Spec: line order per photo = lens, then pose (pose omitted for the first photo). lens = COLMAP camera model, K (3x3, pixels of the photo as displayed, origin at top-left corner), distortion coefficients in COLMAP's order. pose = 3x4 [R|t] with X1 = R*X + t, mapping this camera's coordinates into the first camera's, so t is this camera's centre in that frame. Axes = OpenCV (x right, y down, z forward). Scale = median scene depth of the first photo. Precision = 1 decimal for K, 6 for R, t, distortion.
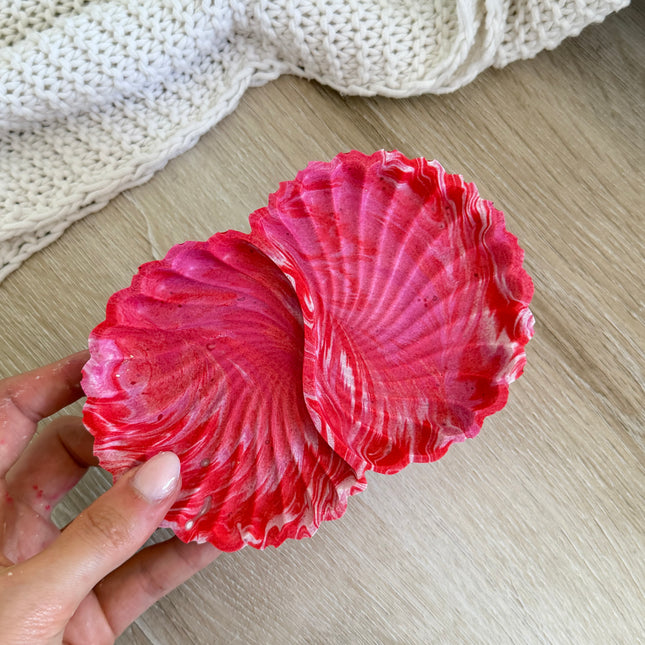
lens RADIAL K [[861.9, 0, 324.5], [0, 861.9, 331.6], [0, 0, 1]] dist [0.196897, -0.605532]
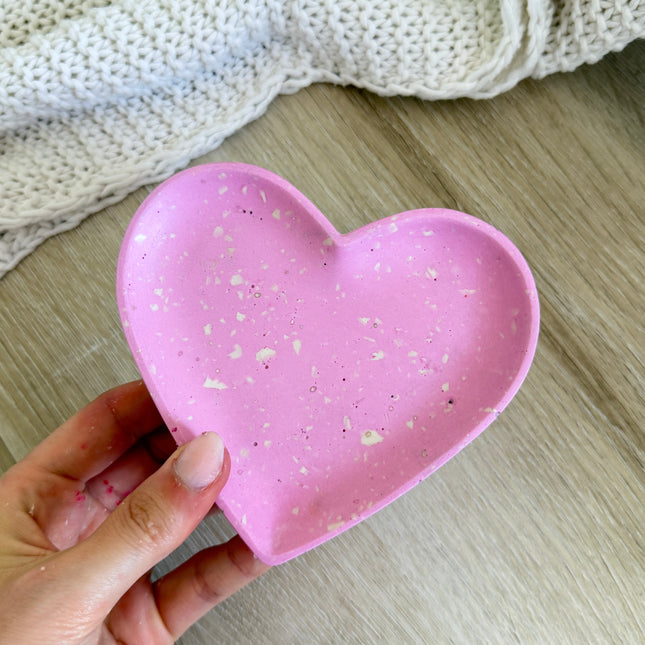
lens RADIAL K [[751.4, 0, 319.1], [0, 751.4, 327.3], [0, 0, 1]] dist [0.132773, -0.426678]
pose [[0.996295, 0.072414, -0.046385, 0.019428], [-0.072523, 0.997366, -0.000685, -0.013500], [0.046213, 0.004047, 0.998923, 0.150088]]
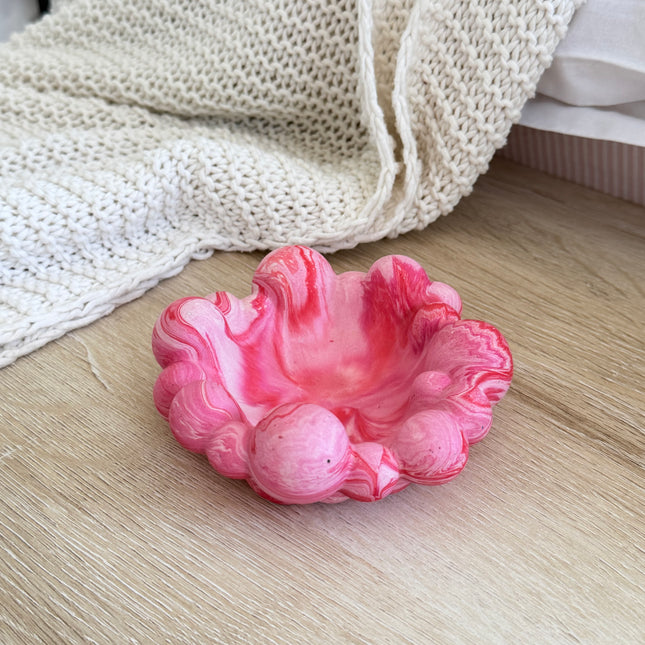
lens RADIAL K [[997.3, 0, 322.5], [0, 997.3, 322.5], [0, 0, 1]] dist [0.183778, -0.590660]
pose [[0.992671, -0.045064, 0.112135, -0.075289], [0.109005, 0.734510, -0.669786, 0.642242], [-0.052181, 0.677100, 0.734039, 0.174254]]
